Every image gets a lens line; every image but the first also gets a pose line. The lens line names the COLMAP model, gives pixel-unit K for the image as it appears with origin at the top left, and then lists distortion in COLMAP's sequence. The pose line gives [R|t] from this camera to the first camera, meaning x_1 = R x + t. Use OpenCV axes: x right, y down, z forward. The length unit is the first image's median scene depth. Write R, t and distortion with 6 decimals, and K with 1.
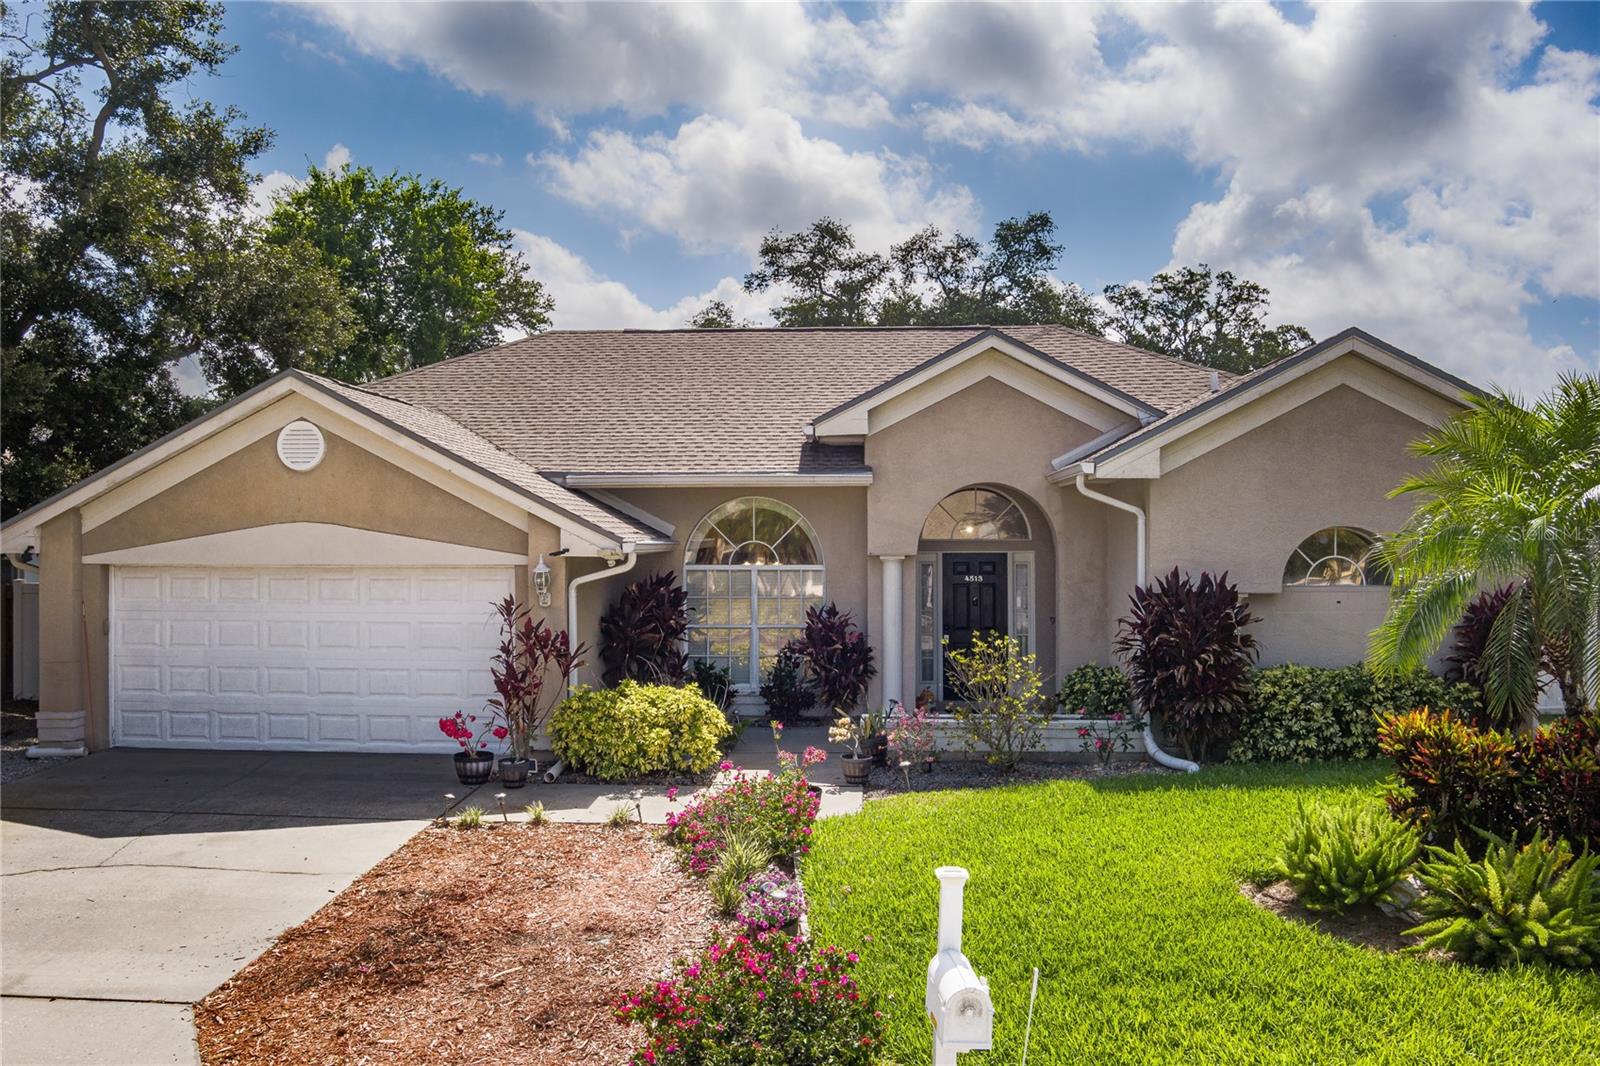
lens RADIAL K [[1298.6, 0, 865.2], [0, 1298.6, 483.5], [0, 0, 1]] dist [-0.059622, -0.005226]
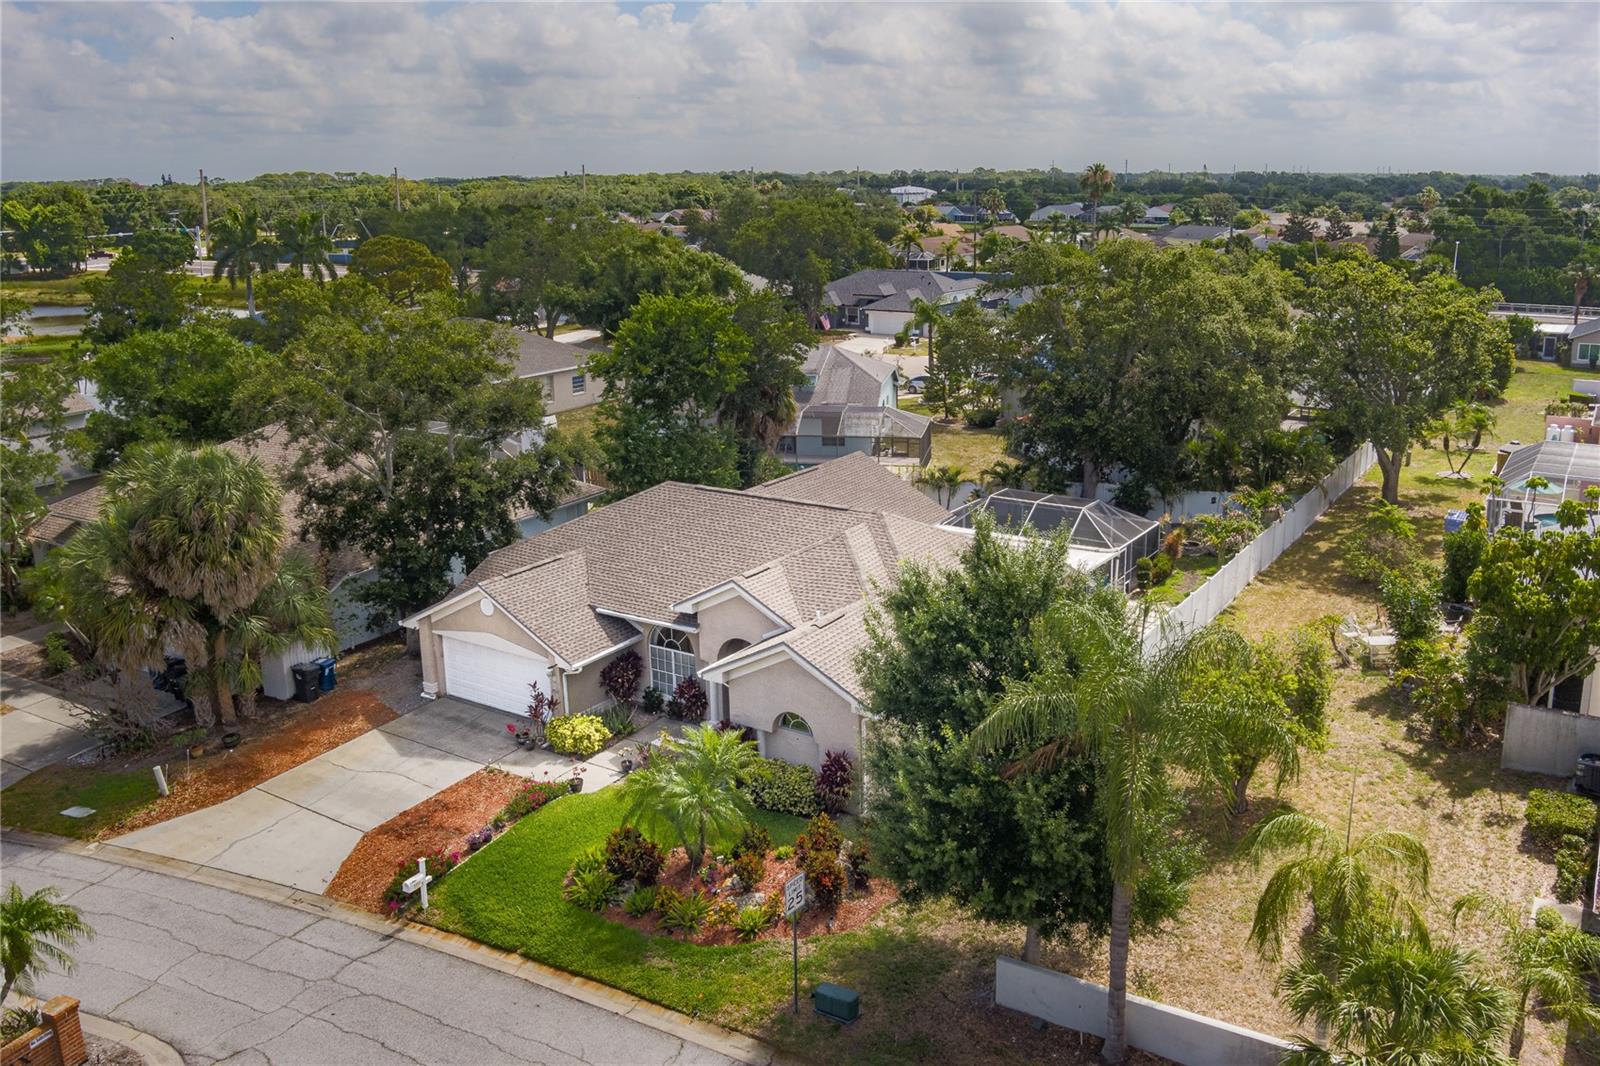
lens RADIAL K [[1298.6, 0, 865.2], [0, 1298.6, 483.5], [0, 0, 1]] dist [-0.059622, -0.005226]
pose [[0.868019, 0.104152, -0.485485, 1.524706], [0.022755, 0.968382, 0.248434, -0.925825], [0.496009, -0.226693, 0.838204, -0.806651]]
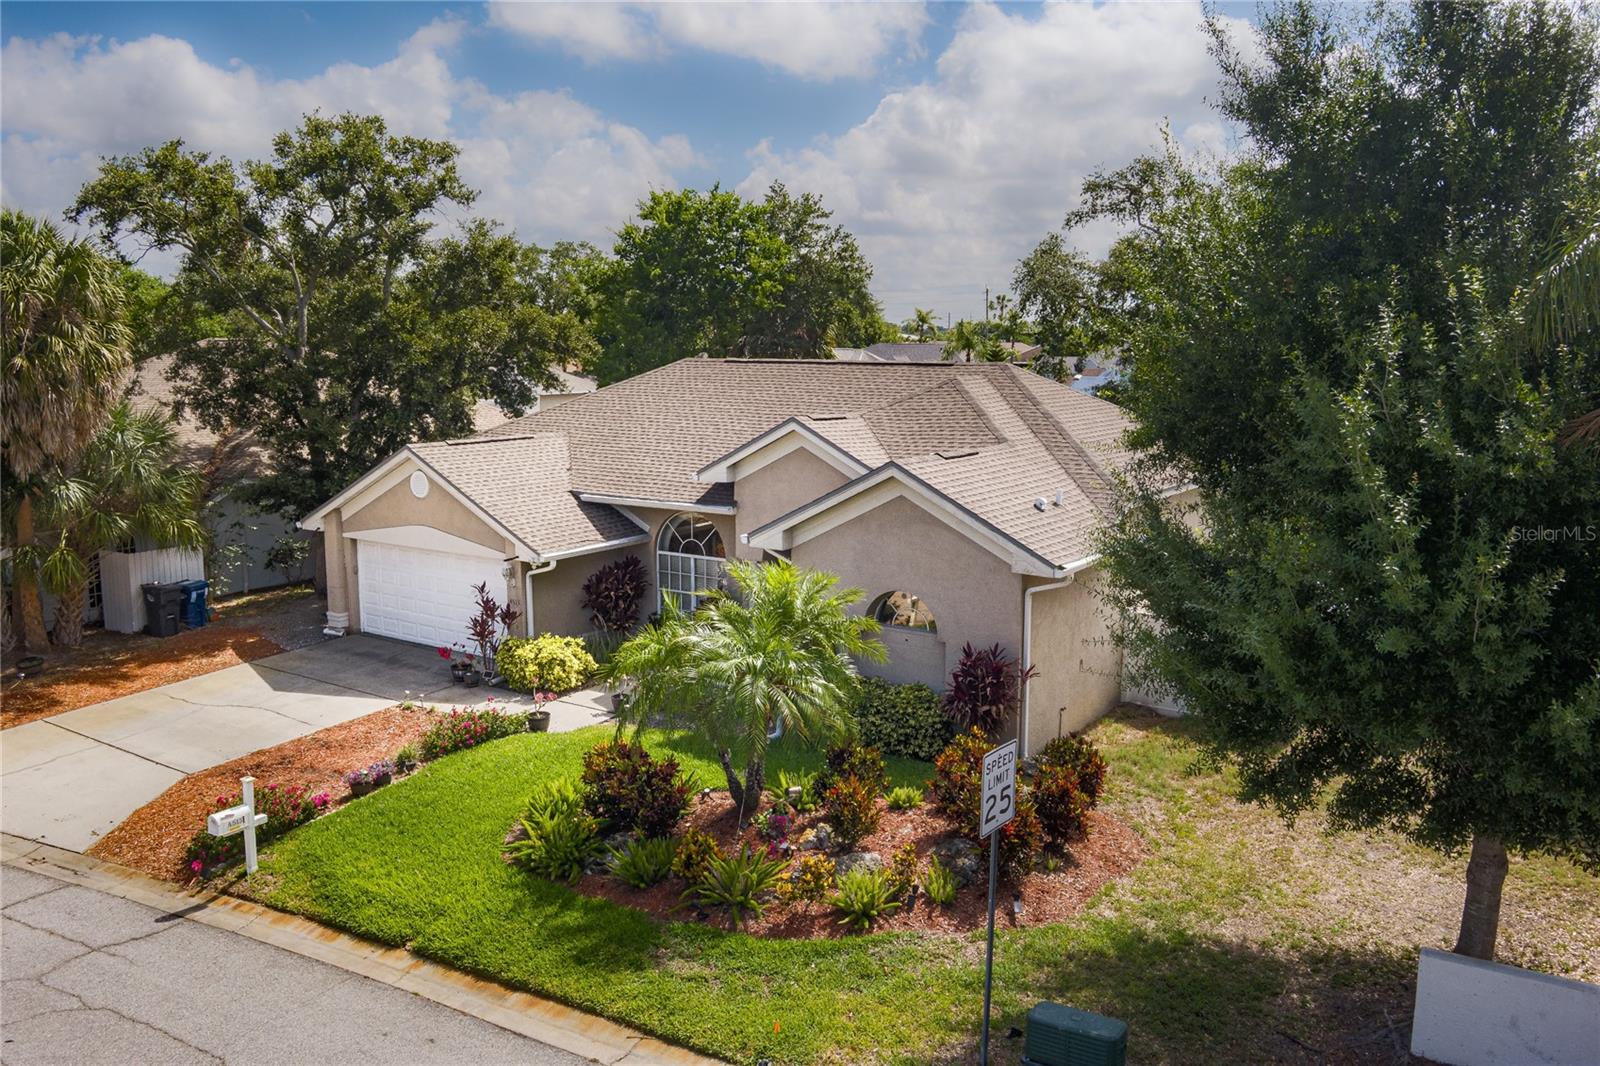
lens RADIAL K [[1290.5, 0, 800.0], [0, 1290.5, 533.0], [0, 0, 1]] dist [-0.068351, 0.014869]
pose [[0.846413, 0.082935, -0.526030, 0.966510], [0.012879, 0.984321, 0.175914, -0.270117], [0.532372, -0.155671, 0.832074, -0.226307]]
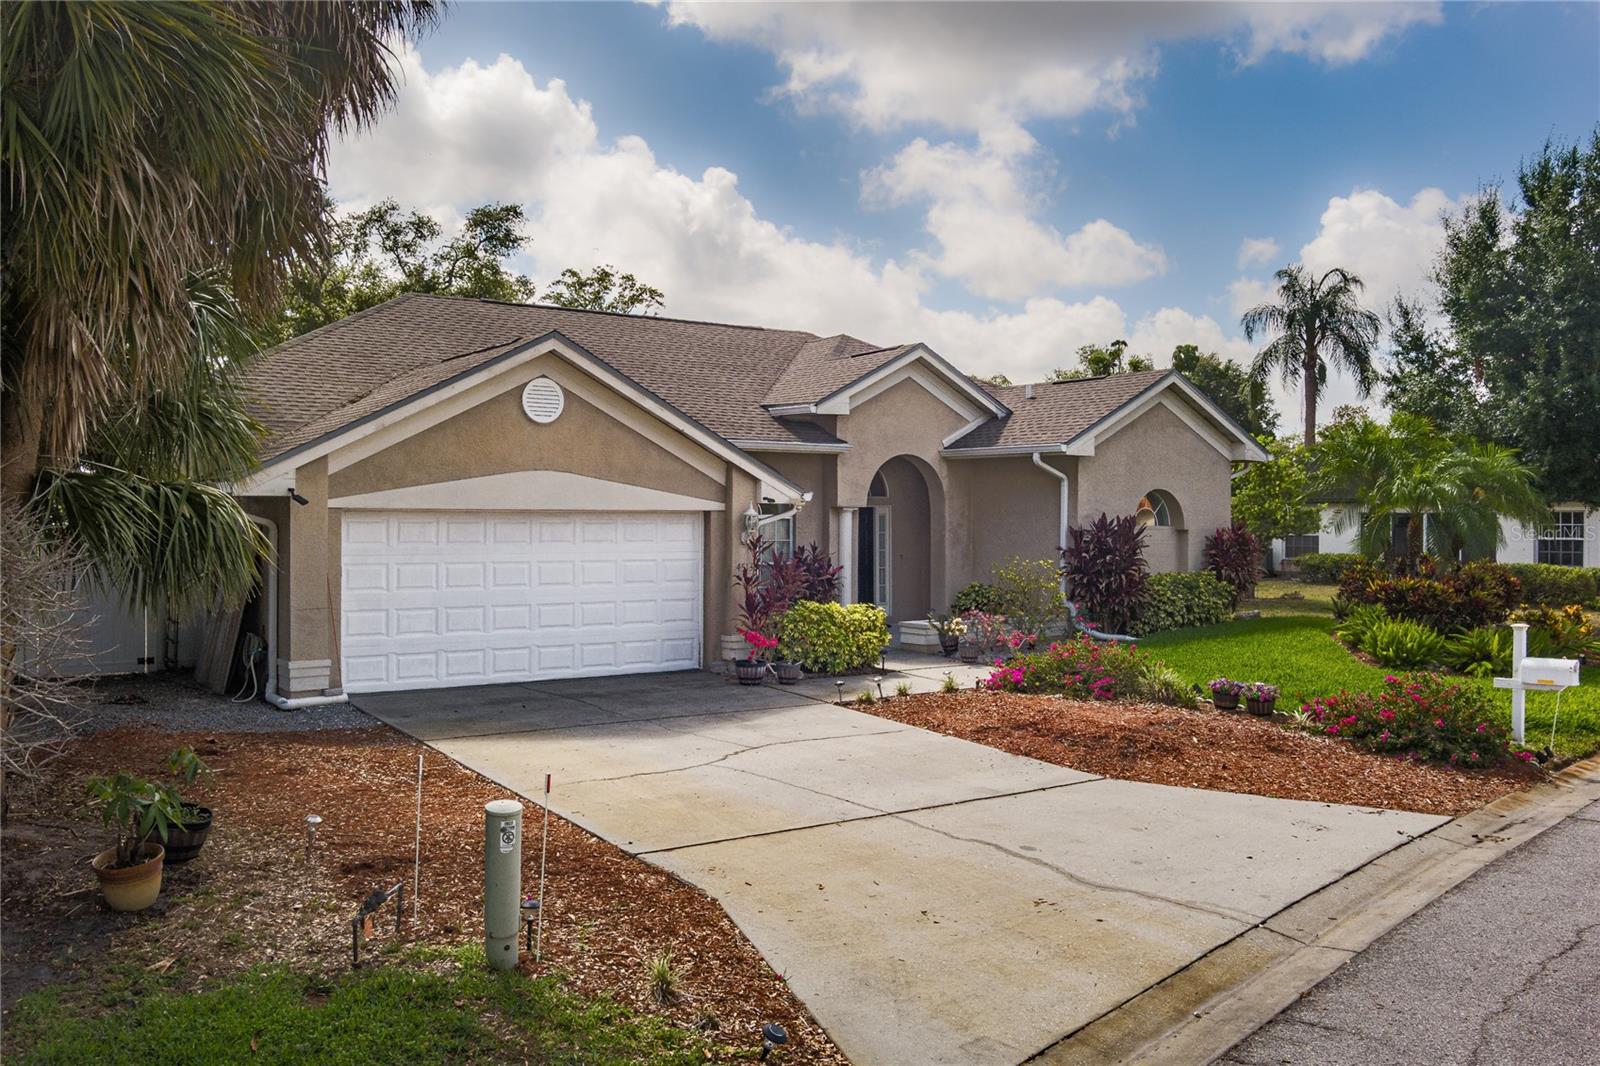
lens RADIAL K [[1290.5, 0, 800.0], [0, 1290.5, 533.0], [0, 0, 1]] dist [-0.068351, 0.014869]
pose [[0.790368, -0.002877, 0.612625, -0.921461], [-0.030738, 0.998543, 0.044345, 0.027480], [-0.611860, -0.053880, 0.789129, 0.000520]]
